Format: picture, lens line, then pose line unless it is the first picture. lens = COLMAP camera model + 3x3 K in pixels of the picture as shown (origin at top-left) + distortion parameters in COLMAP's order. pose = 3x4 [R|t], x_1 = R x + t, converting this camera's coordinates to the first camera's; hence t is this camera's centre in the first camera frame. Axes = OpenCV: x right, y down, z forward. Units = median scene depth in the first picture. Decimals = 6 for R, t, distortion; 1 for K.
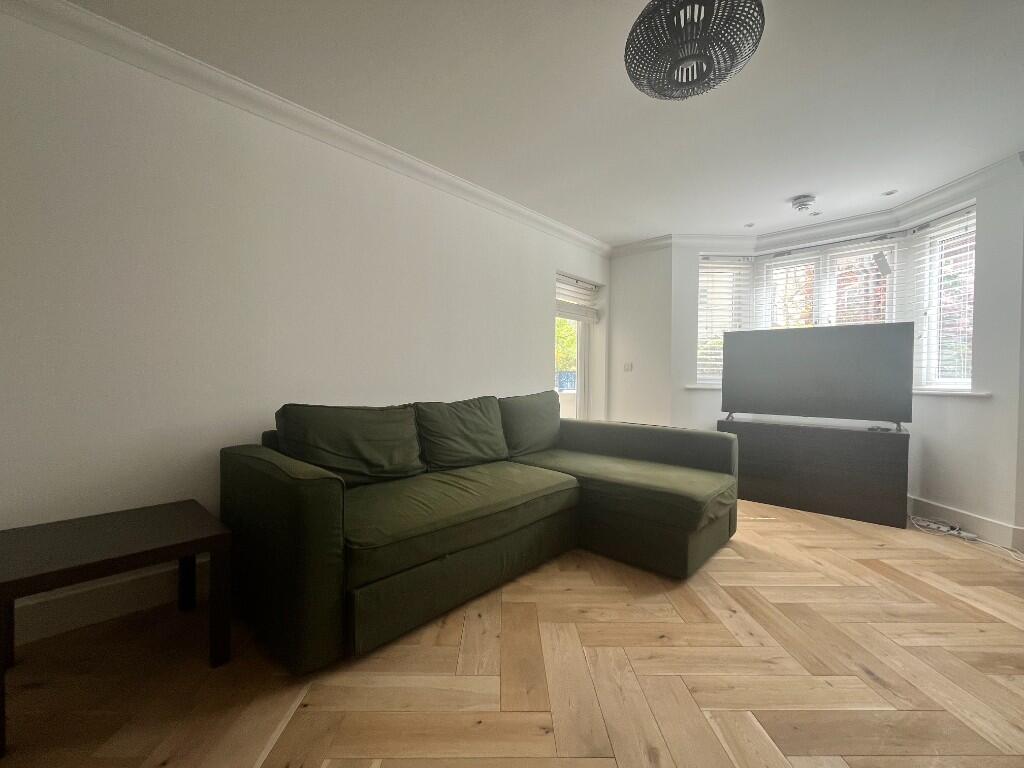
lens RADIAL K [[414.0, 0, 515.0], [0, 414.0, 384.4], [0, 0, 1]] dist [0.000960, 0.000085]
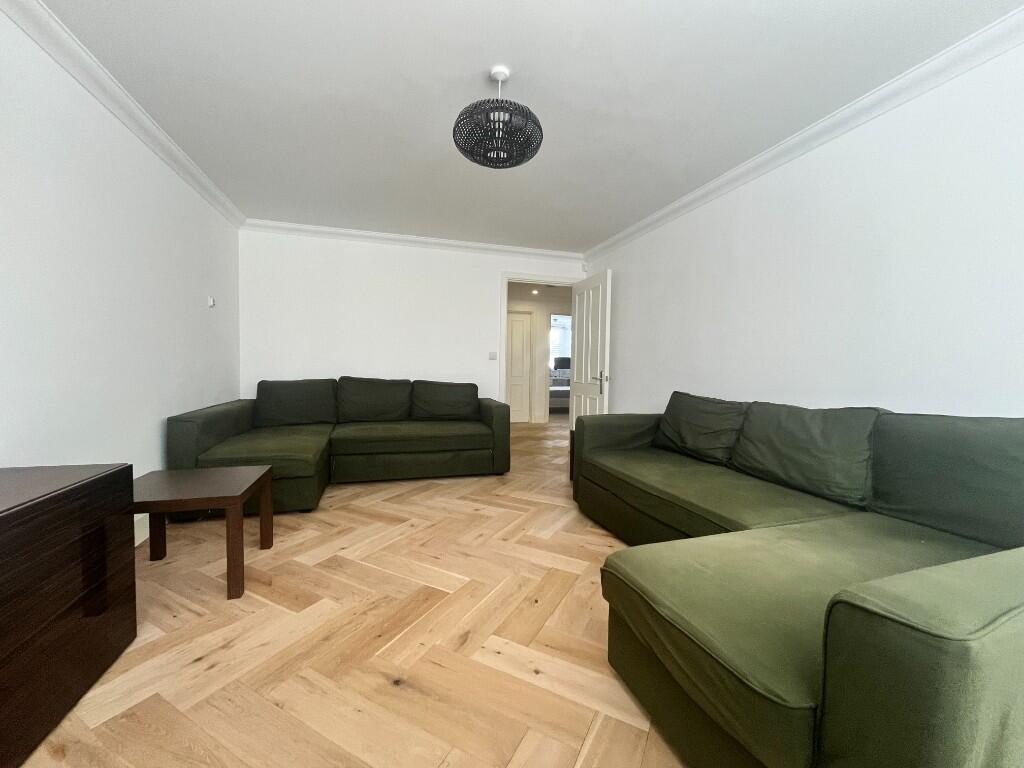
lens RADIAL K [[414.0, 0, 515.0], [0, 414.0, 384.4], [0, 0, 1]] dist [0.000960, 0.000085]
pose [[-0.487702, 0.018589, -0.872813, 1.094541], [-0.032492, 0.998694, 0.039426, -0.020741], [0.872406, 0.047588, -0.486461, 1.187644]]
